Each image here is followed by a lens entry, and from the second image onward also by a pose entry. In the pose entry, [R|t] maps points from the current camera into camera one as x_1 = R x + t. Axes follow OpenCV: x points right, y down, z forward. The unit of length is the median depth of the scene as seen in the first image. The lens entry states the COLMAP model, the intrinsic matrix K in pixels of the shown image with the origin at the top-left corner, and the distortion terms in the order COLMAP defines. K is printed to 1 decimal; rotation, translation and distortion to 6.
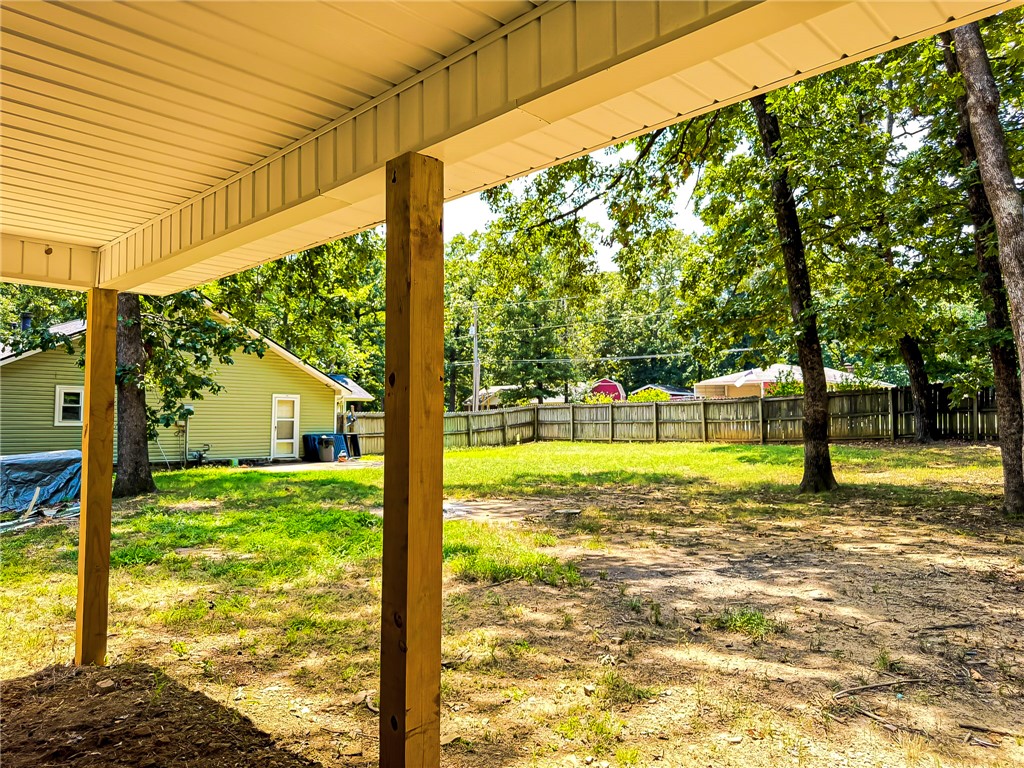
lens RADIAL K [[800.0, 0, 509.6], [0, 800.0, 397.5], [0, 0, 1]] dist [0.125135, -0.282149]
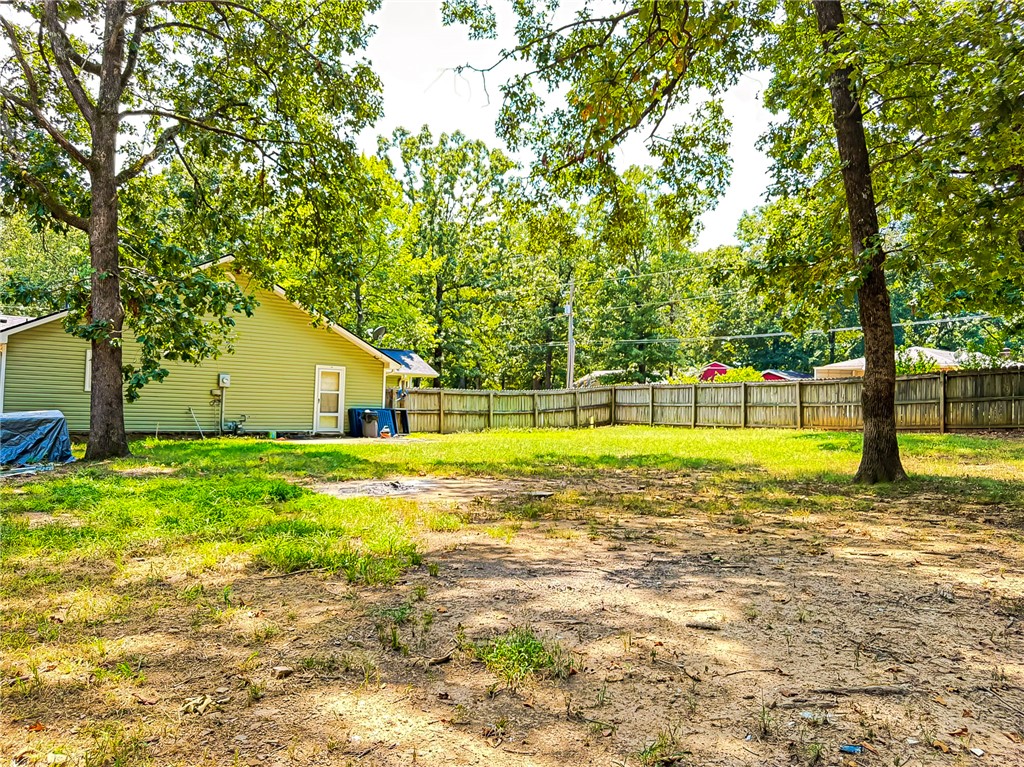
lens RADIAL K [[800.0, 0, 509.6], [0, 800.0, 397.0], [0, 0, 1]] dist [0.125135, -0.282149]
pose [[0.982929, 0.019364, -0.182962, 0.103738], [-0.017726, 0.999787, 0.010584, 0.018844], [0.183127, -0.007160, 0.983063, 0.101680]]
